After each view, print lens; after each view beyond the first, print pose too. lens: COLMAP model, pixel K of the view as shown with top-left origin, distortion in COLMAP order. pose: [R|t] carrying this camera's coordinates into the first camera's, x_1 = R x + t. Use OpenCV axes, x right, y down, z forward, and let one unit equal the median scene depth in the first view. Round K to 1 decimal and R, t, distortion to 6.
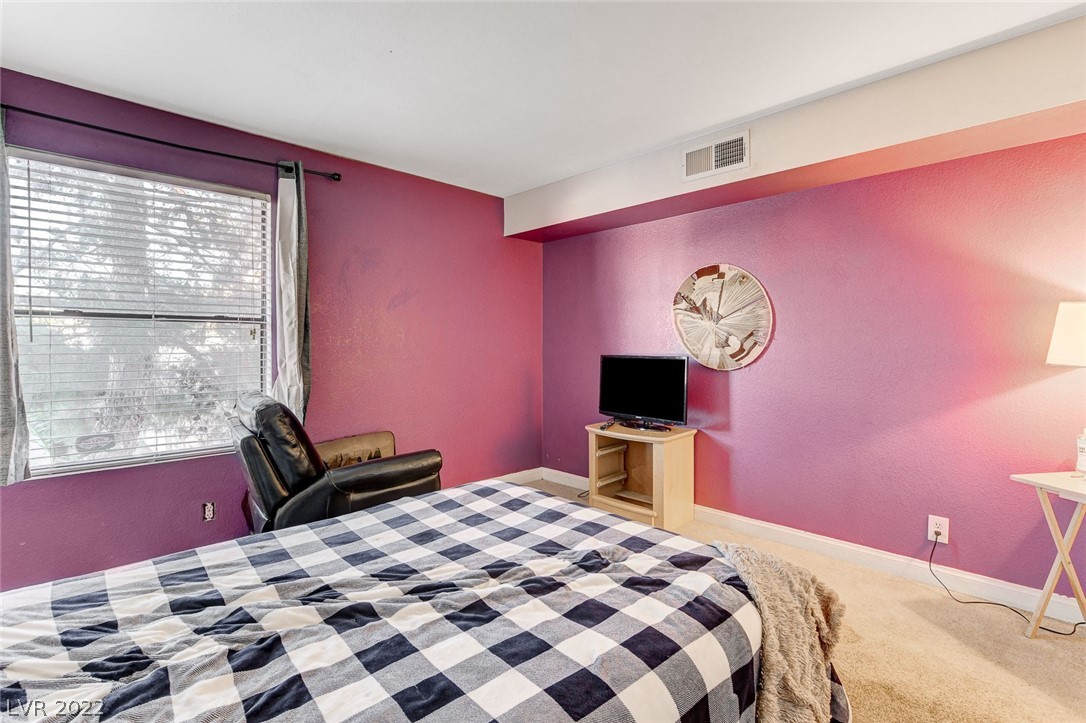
lens RADIAL K [[489.4, 0, 536.0], [0, 489.4, 357.7], [0, 0, 1]] dist [-0.017032, 0.000288]
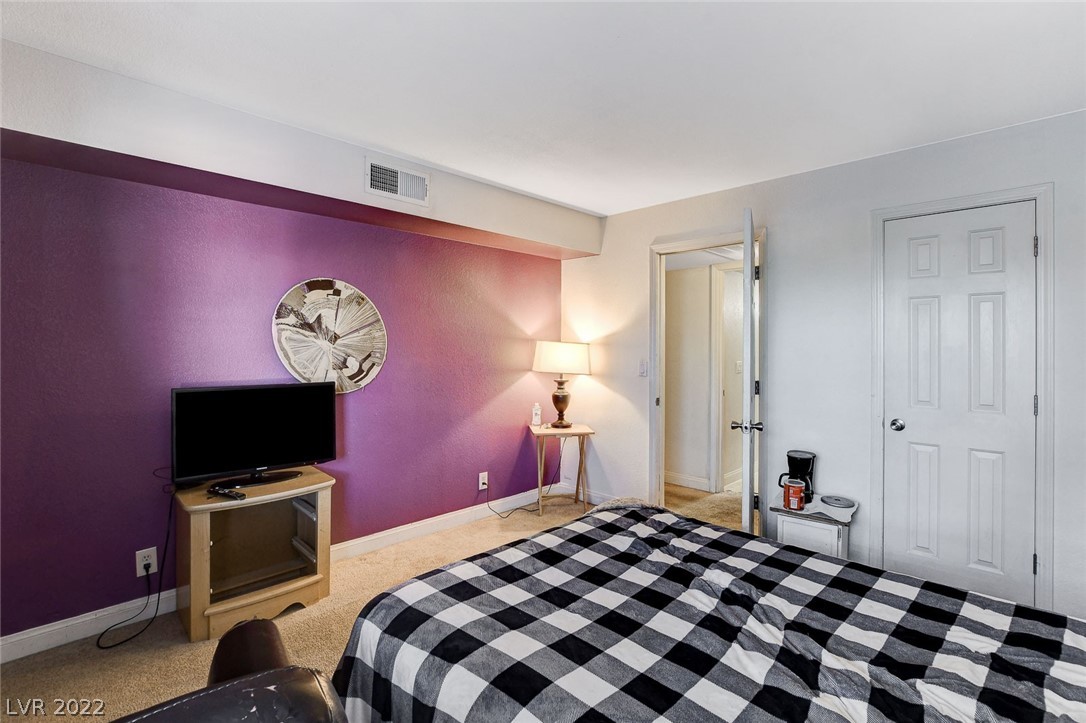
lens RADIAL K [[489.4, 0, 536.0], [0, 489.4, 357.7], [0, 0, 1]] dist [-0.017032, 0.000288]
pose [[-0.014782, -0.015762, 0.999767, -0.582510], [0.029213, 0.999442, 0.016188, -0.048917], [-0.999464, 0.029446, -0.014314, 0.654846]]
